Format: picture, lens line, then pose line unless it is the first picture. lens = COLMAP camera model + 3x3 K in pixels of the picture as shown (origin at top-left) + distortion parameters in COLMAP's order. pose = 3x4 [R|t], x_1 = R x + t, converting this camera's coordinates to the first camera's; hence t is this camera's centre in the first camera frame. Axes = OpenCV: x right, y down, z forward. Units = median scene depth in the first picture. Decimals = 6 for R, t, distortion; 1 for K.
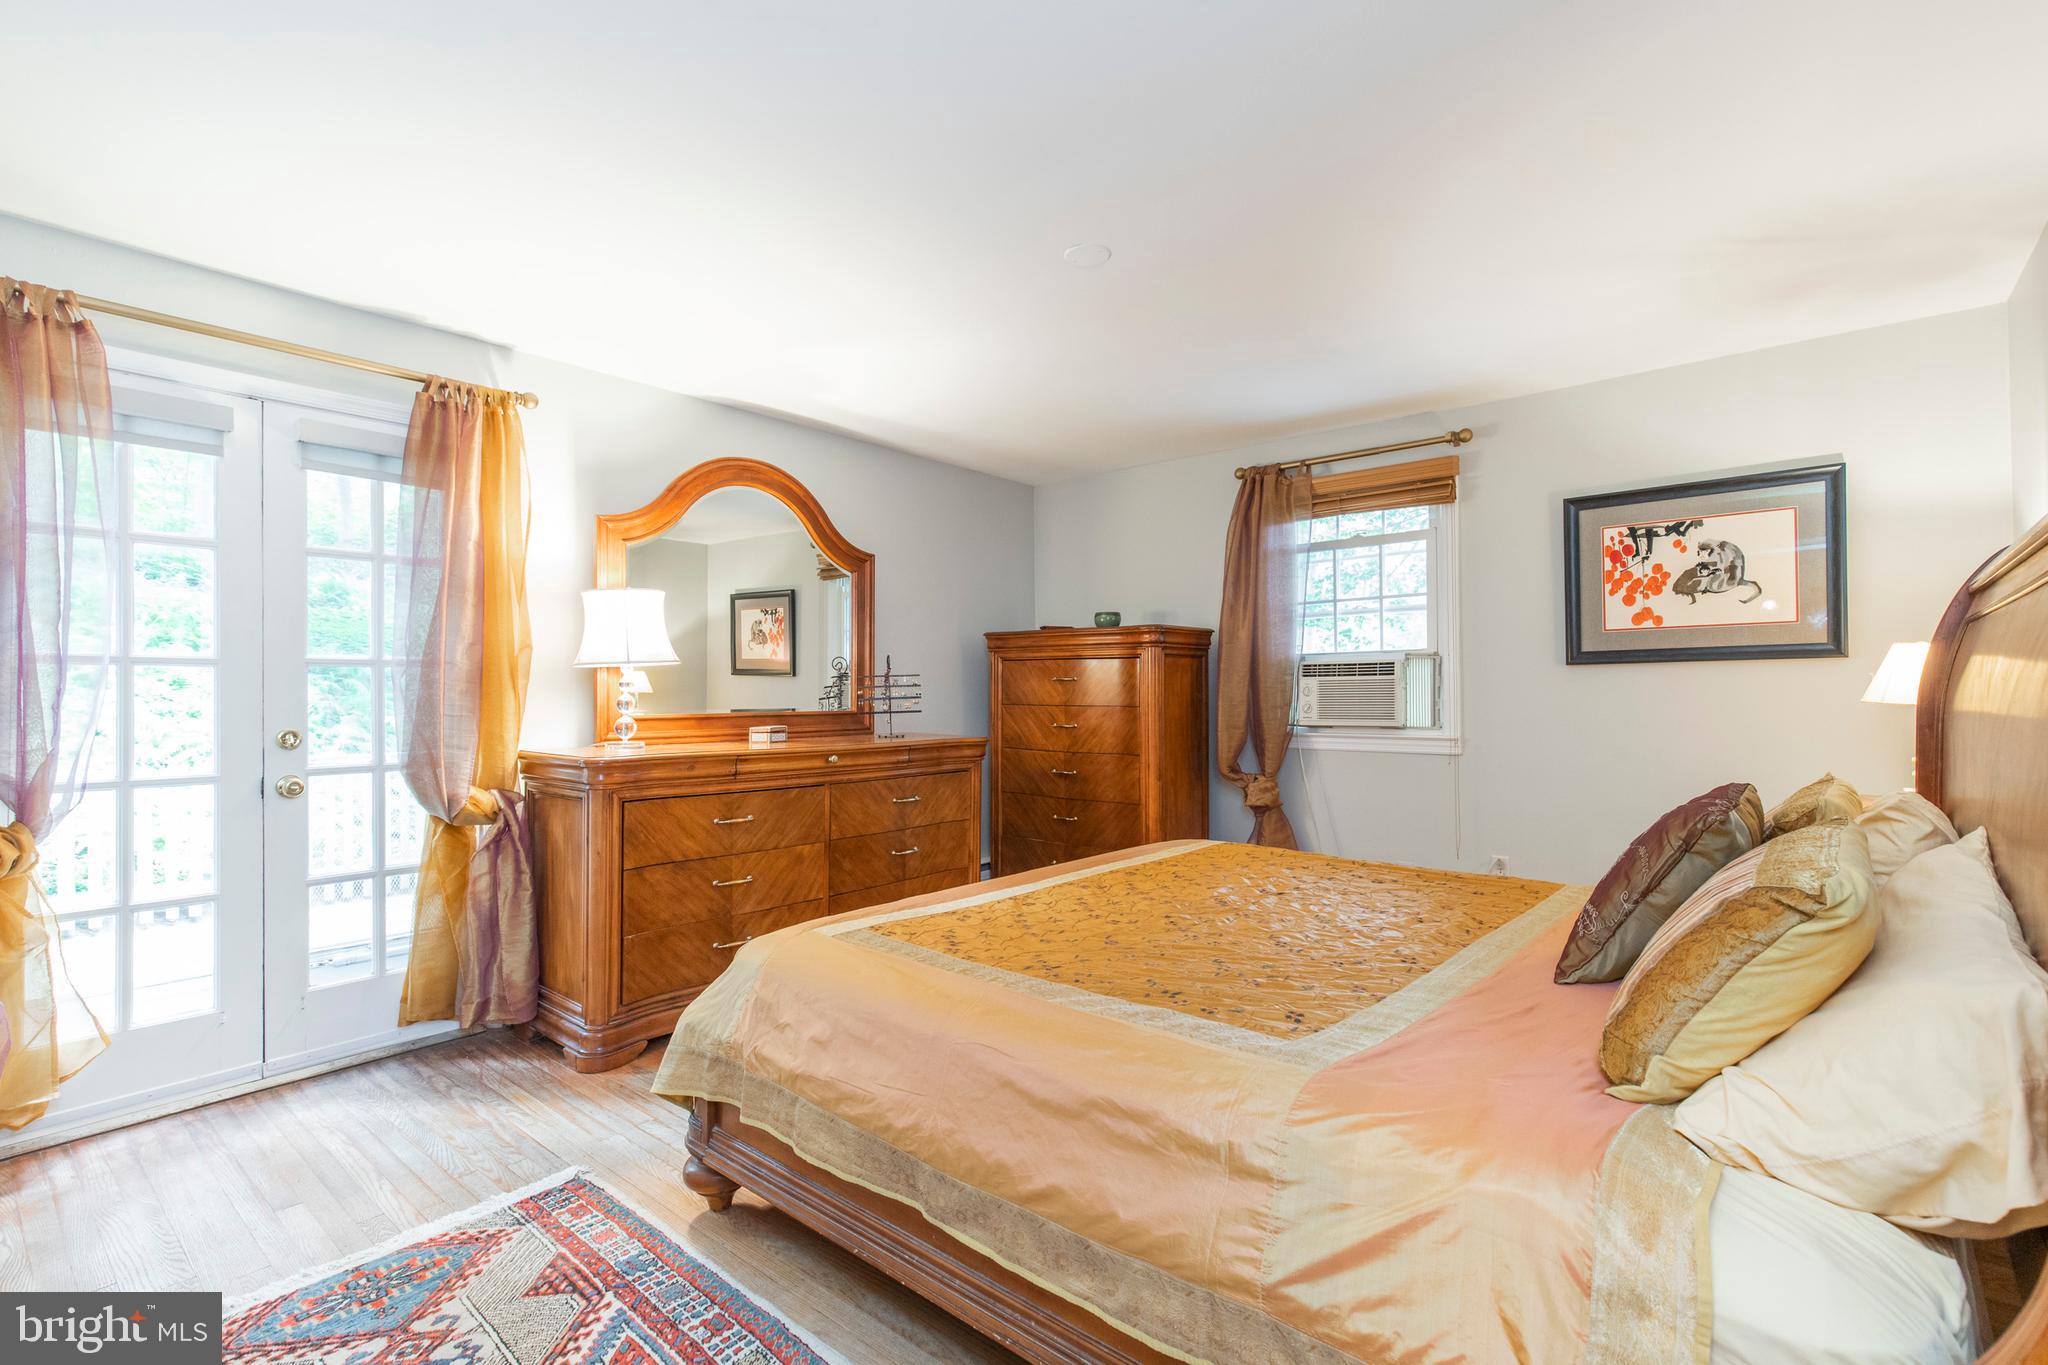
lens RADIAL K [[930.6, 0, 1017.6], [0, 930.6, 683.3], [0, 0, 1]] dist [0.008174, -0.000190]
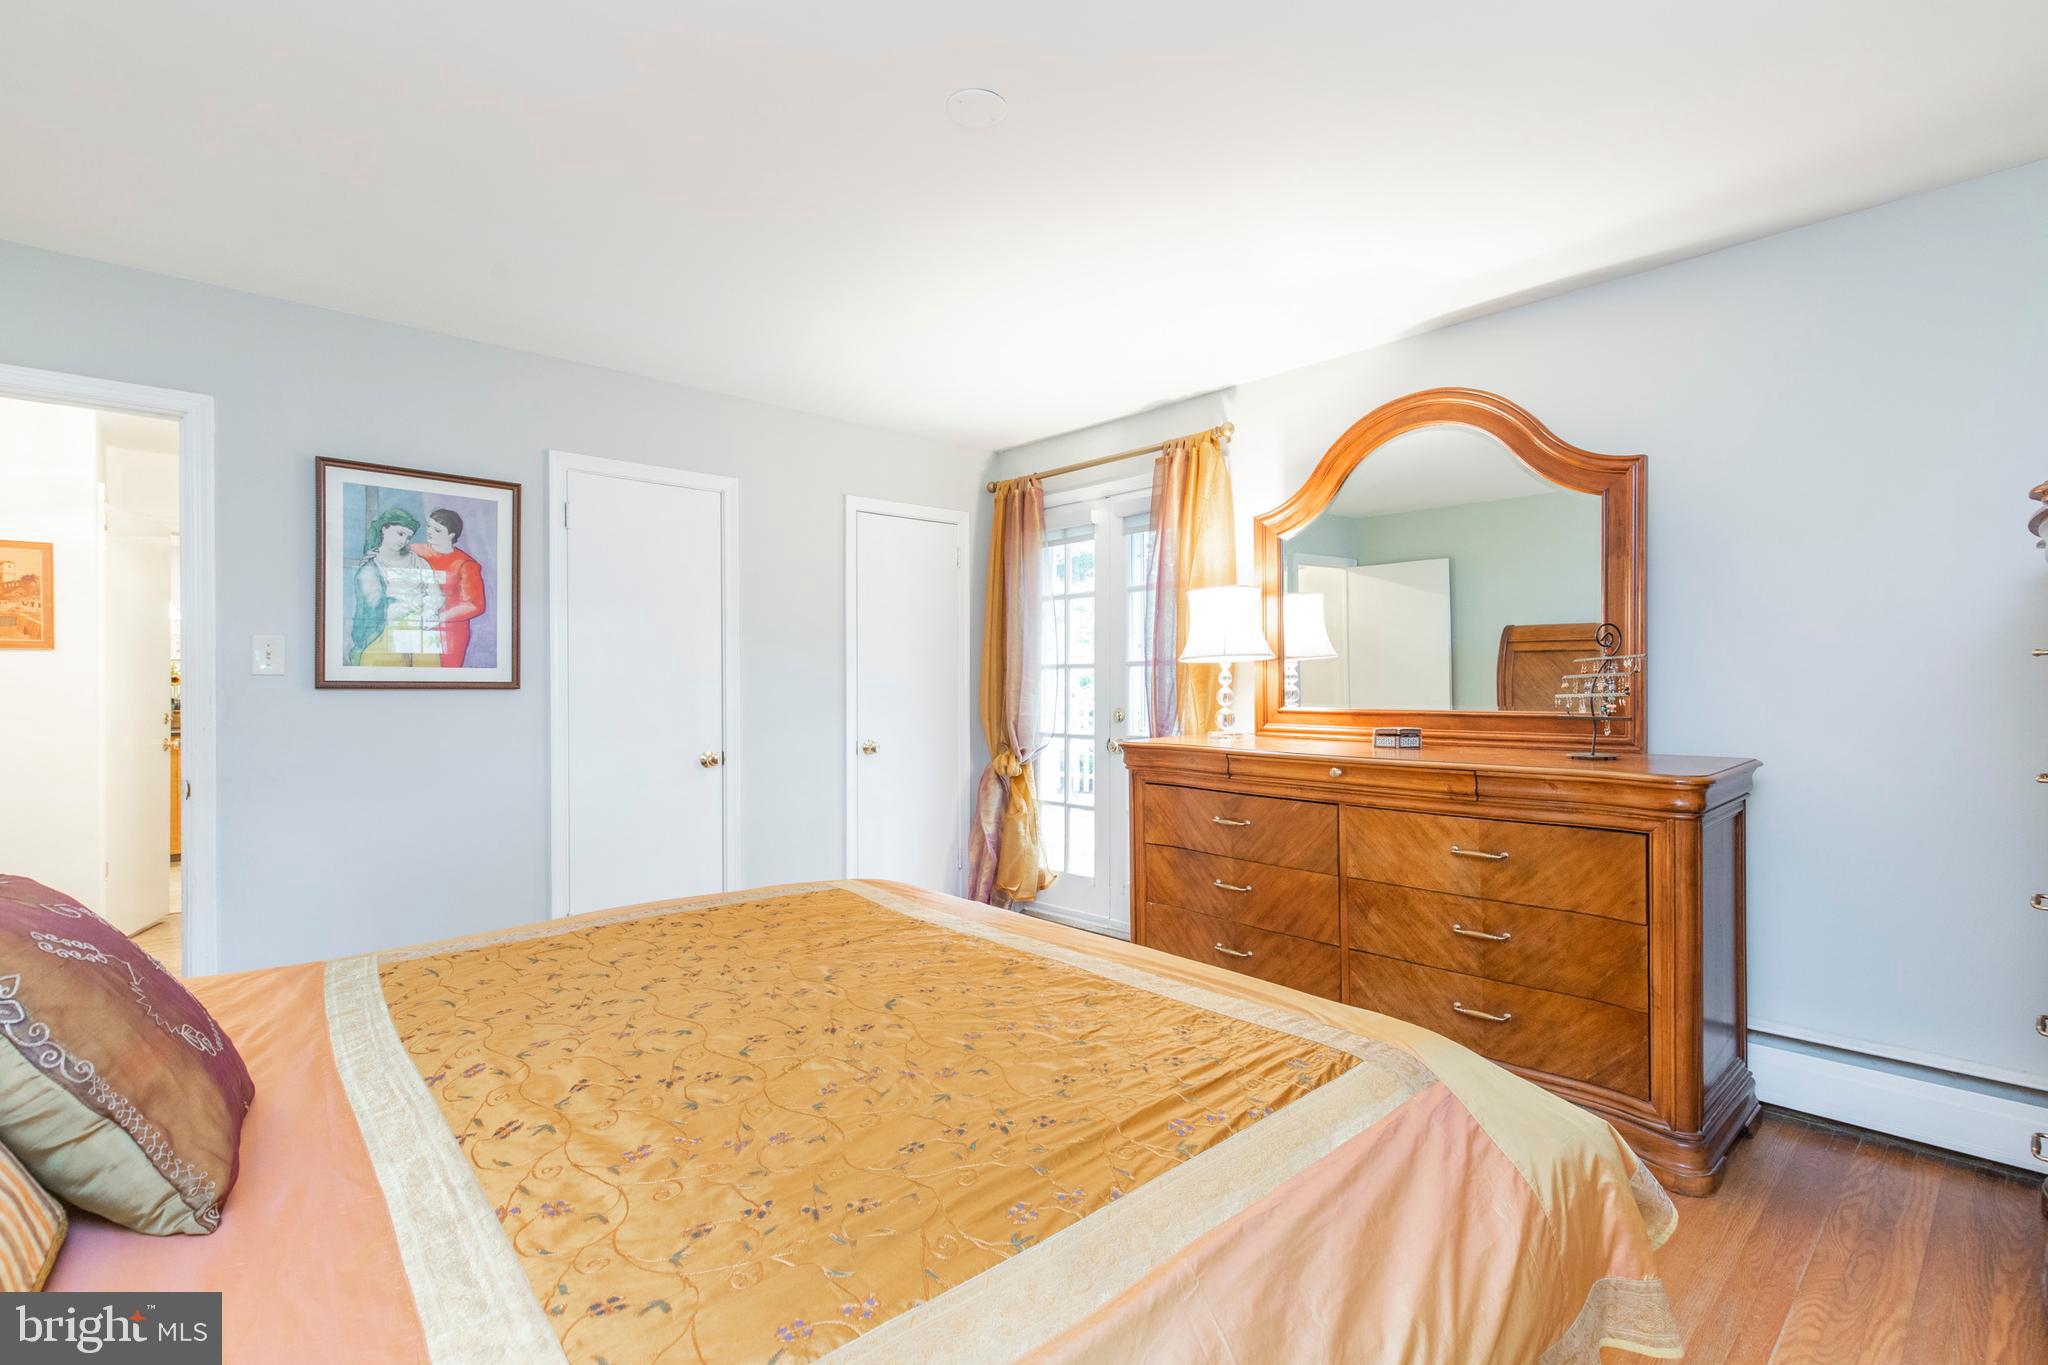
lens RADIAL K [[930.6, 0, 1017.4], [0, 930.6, 689.0], [0, 0, 1]] dist [0.008174, -0.000190]
pose [[-0.121869, 0.010136, -0.992494, 0.649247], [0.014549, 0.999859, 0.008425, 0.001377], [0.992440, -0.013413, -0.121999, 0.889011]]
